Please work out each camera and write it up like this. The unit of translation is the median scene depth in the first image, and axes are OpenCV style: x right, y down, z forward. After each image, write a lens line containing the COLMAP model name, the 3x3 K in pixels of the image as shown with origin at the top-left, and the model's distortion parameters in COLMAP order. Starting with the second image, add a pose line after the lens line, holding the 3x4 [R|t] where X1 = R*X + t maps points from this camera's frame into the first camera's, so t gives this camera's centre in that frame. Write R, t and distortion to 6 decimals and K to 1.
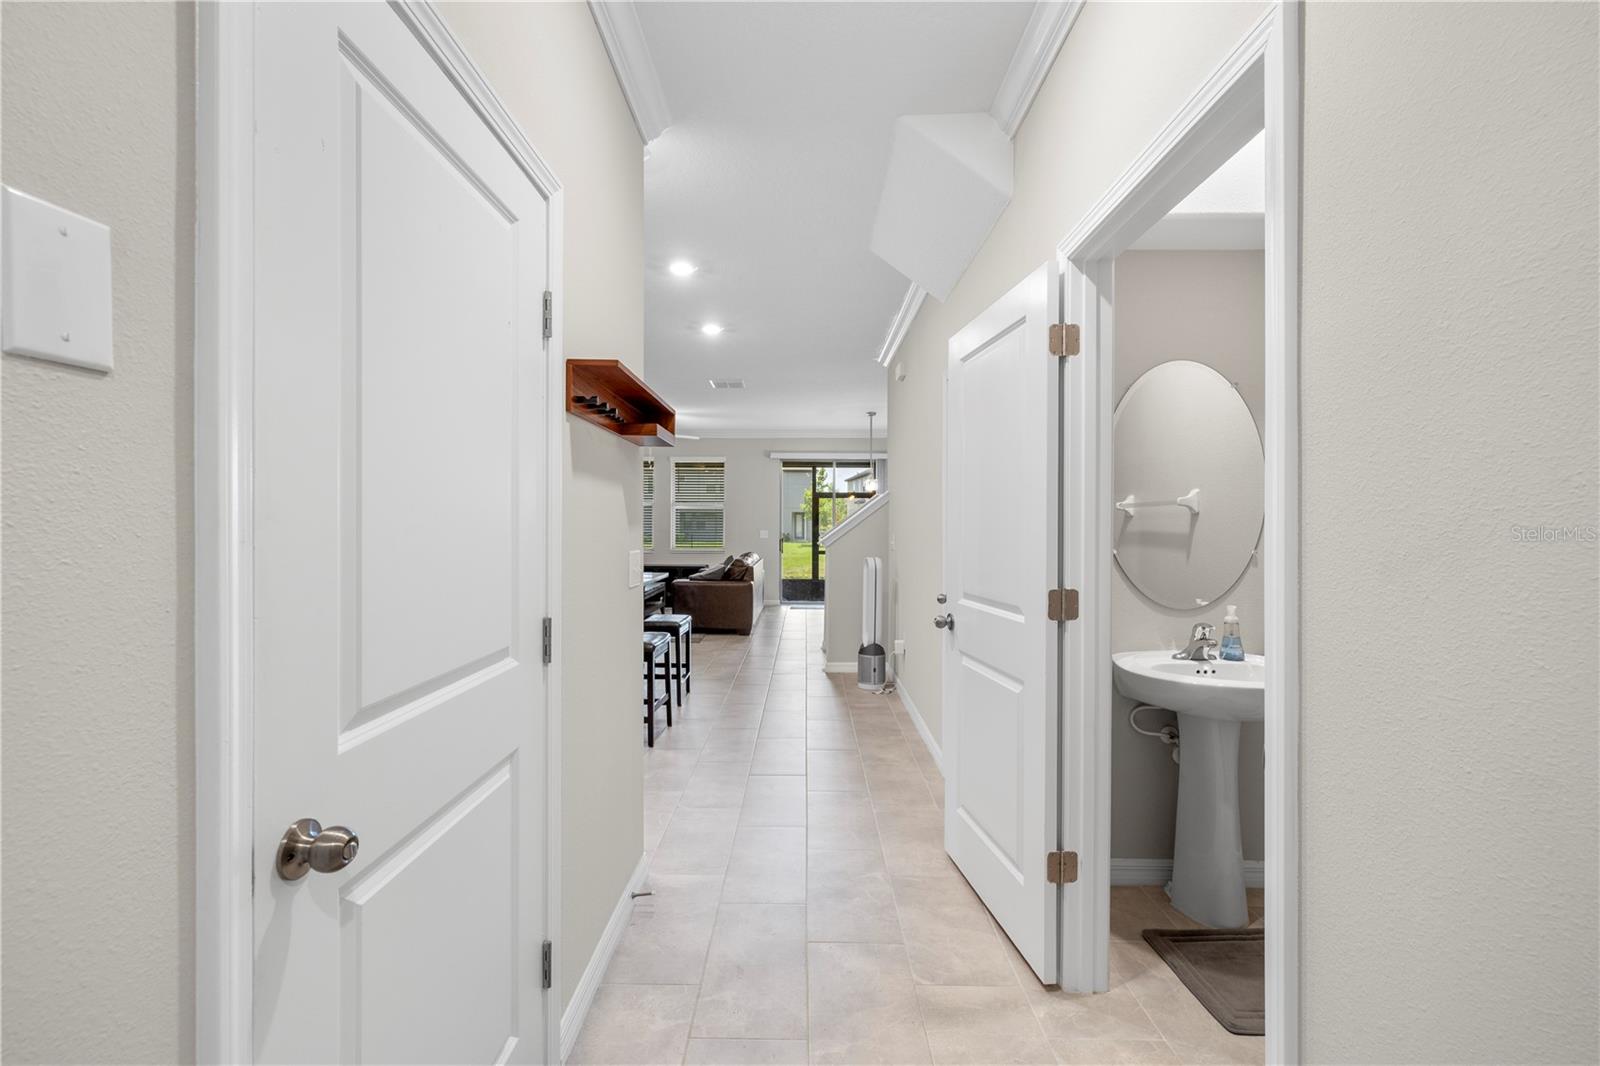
lens RADIAL K [[677.6, 0, 797.7], [0, 677.6, 529.1], [0, 0, 1]] dist [0.001891, -0.000033]
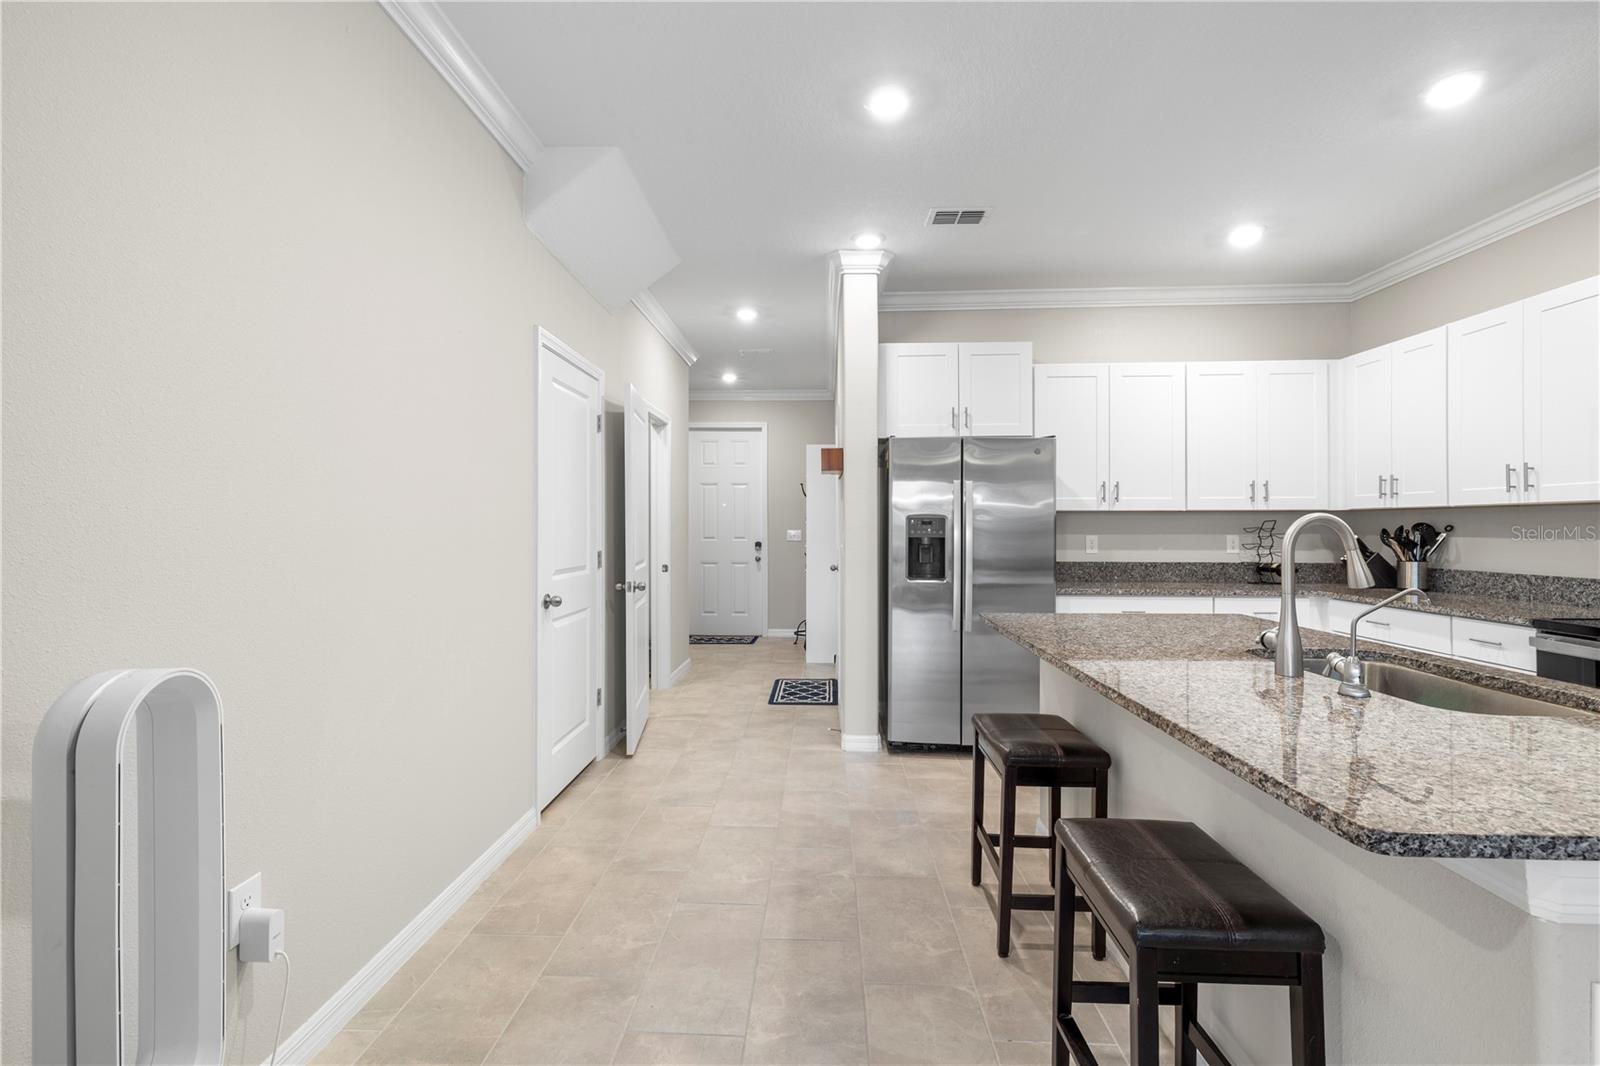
lens RADIAL K [[697.8, 0, 794.5], [0, 697.8, 526.0], [0, 0, 1]] dist [0.004131, 0.000219]
pose [[-0.999456, -0.002620, 0.032881, -0.050697], [-0.002441, 0.999982, 0.005477, 0.000090], [-0.032895, 0.005394, -0.999444, 0.783779]]
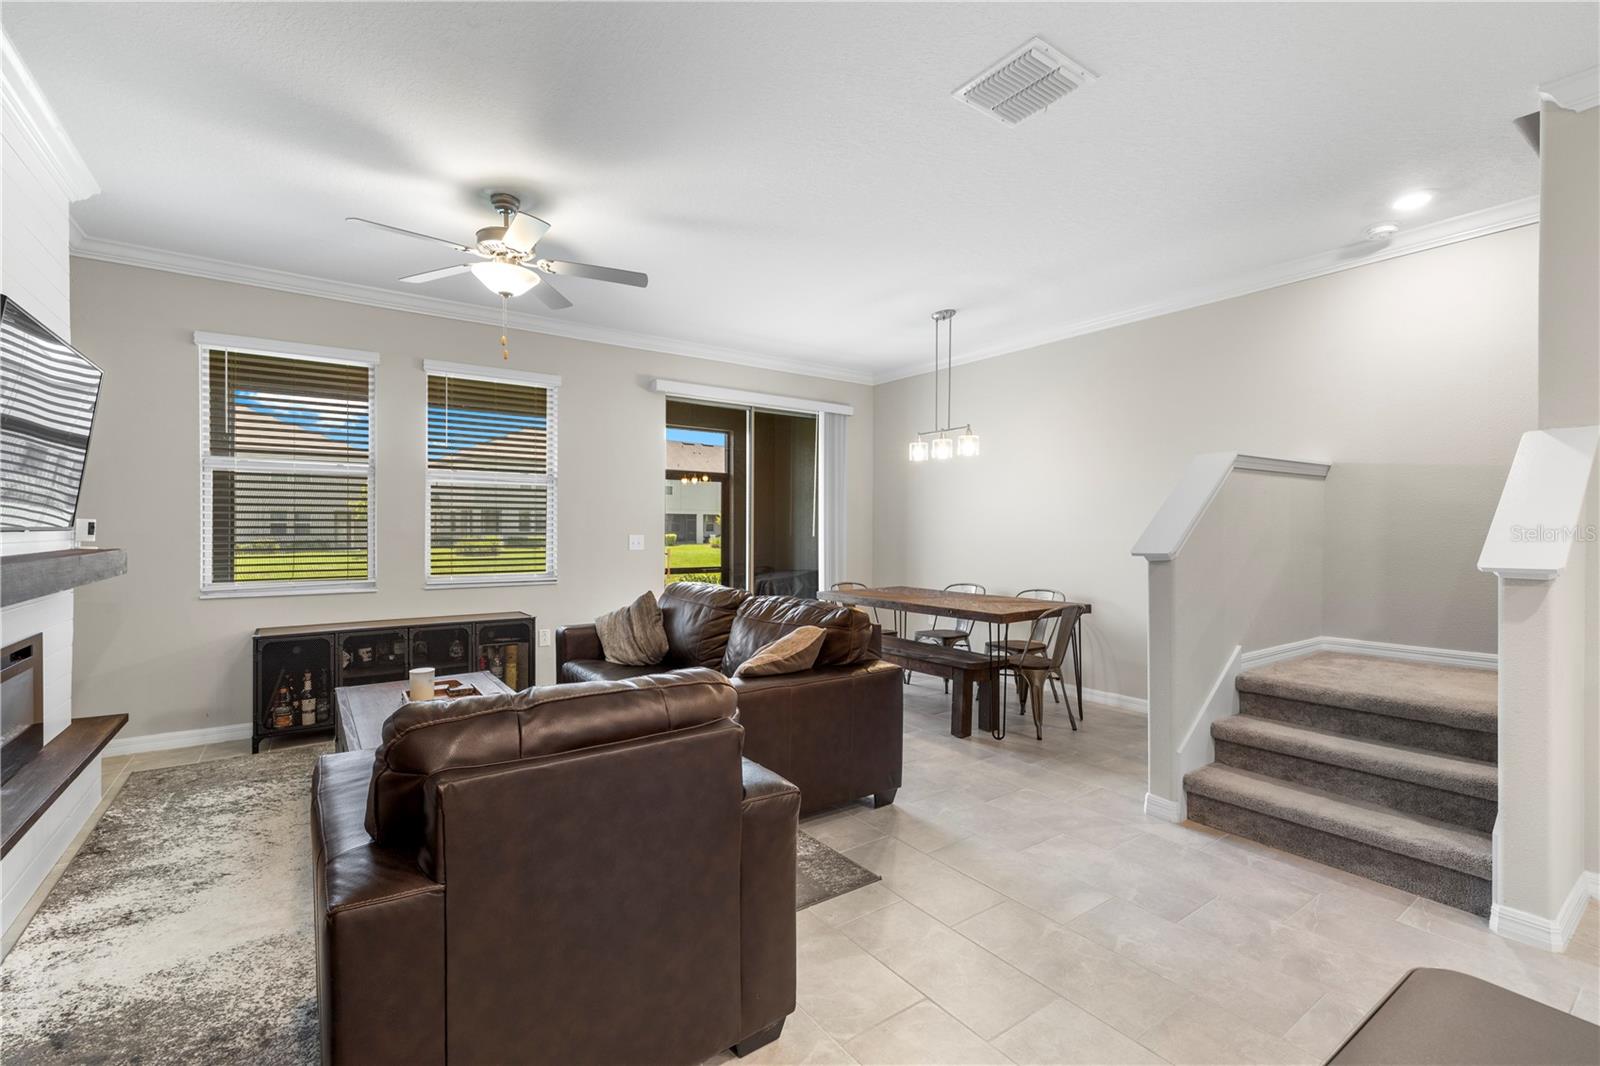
lens RADIAL K [[697.8, 0, 800.2], [0, 697.8, 532.7], [0, 0, 1]] dist [0.004131, 0.000219]
pose [[0.807409, -0.005183, 0.589970, -0.340203], [0.005557, 0.999984, 0.001179, 0.000796], [-0.589966, 0.002327, 0.807425, 0.684781]]
